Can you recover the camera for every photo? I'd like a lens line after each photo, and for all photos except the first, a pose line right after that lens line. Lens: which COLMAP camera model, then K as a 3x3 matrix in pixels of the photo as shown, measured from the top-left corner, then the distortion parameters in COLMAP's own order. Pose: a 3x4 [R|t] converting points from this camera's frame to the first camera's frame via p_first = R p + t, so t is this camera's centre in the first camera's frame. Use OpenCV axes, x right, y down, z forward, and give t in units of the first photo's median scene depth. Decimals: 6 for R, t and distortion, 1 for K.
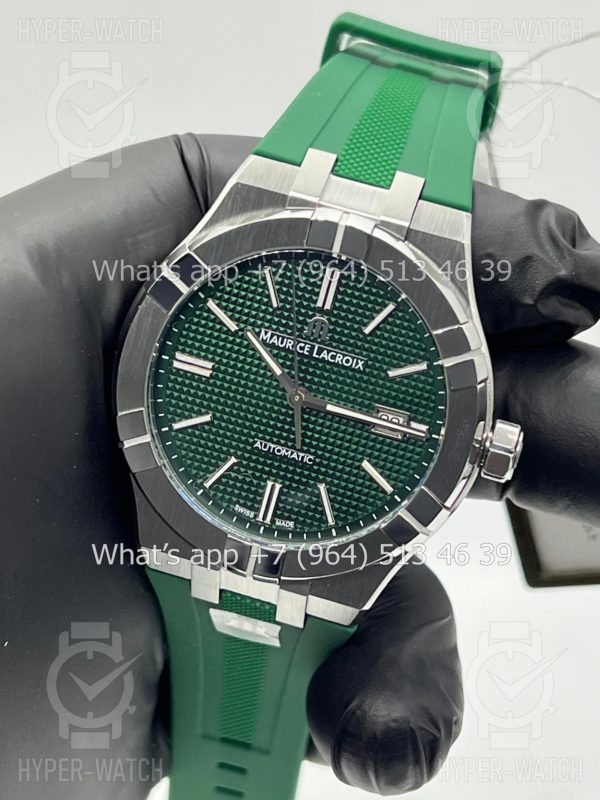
lens RADIAL K [[1911.6, 0, 303.7], [0, 1911.6, 419.6], [0, 0, 1]] dist [0.235617, 0.000000]
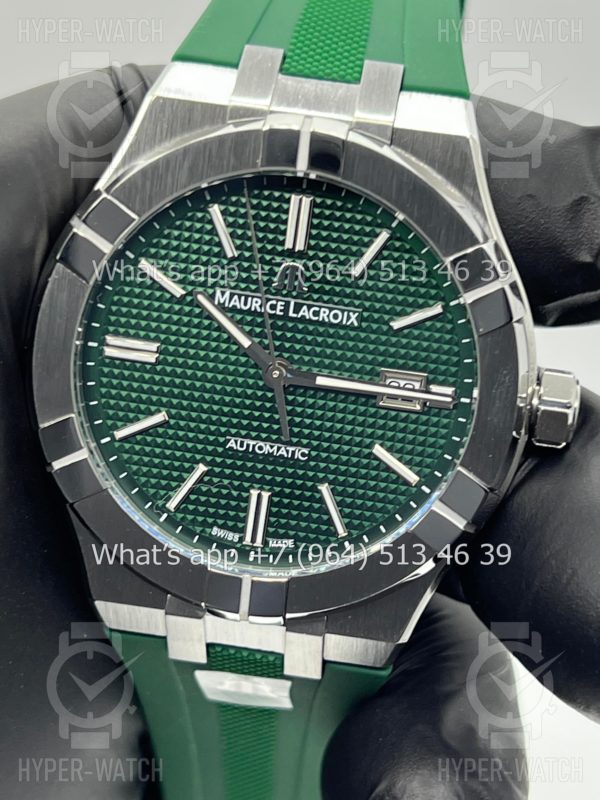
lens RADIAL K [[1911.6, 0, 318.4], [0, 1911.6, 441.7], [0, 0, 1]] dist [0.235617, 0.000000]
pose [[0.990379, -0.132985, 0.038256, -0.018965], [0.133689, 0.990887, -0.016462, 0.029354], [-0.035718, 0.021418, 0.999132, 0.250716]]
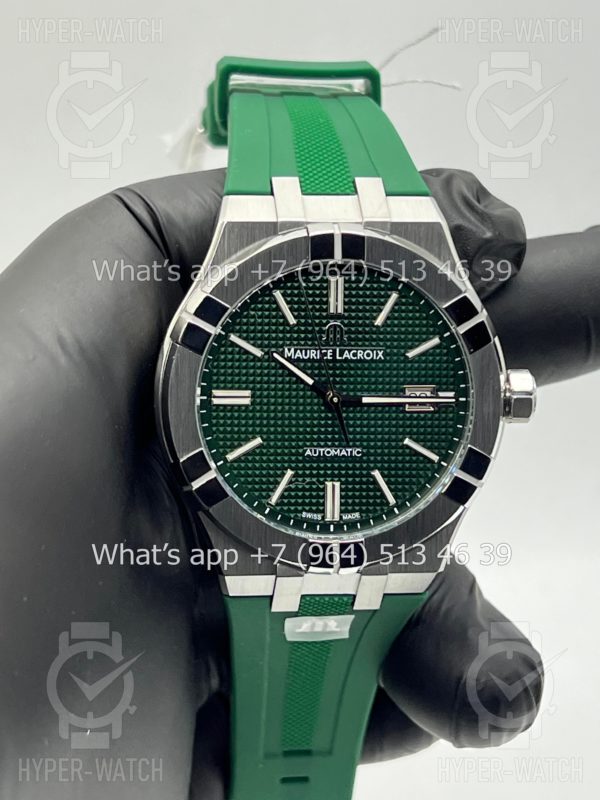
lens RADIAL K [[1911.6, 0, 308.1], [0, 1911.6, 419.1], [0, 0, 1]] dist [0.235617, 0.000000]
pose [[0.936285, -0.271101, 0.223325, -0.260410], [0.278080, 0.960558, 0.000206, -0.005234], [-0.214572, 0.061909, 0.974744, -0.050214]]
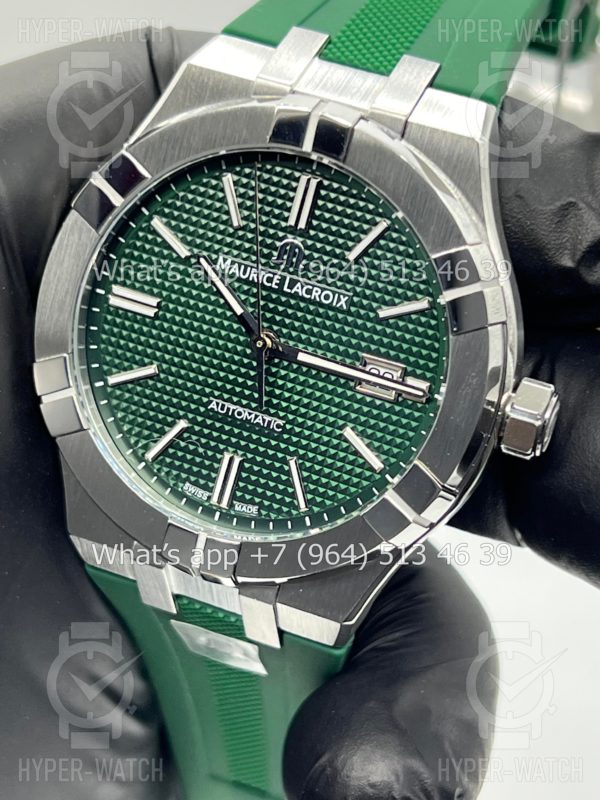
lens RADIAL K [[1911.6, 0, 299.7], [0, 1911.6, 406.2], [0, 0, 1]] dist [0.235617, 0.000000]
pose [[0.989493, 0.018570, -0.143383, 0.122226], [-0.024783, 0.998824, -0.041668, 0.045128], [0.142441, 0.044784, 0.988790, 0.240235]]
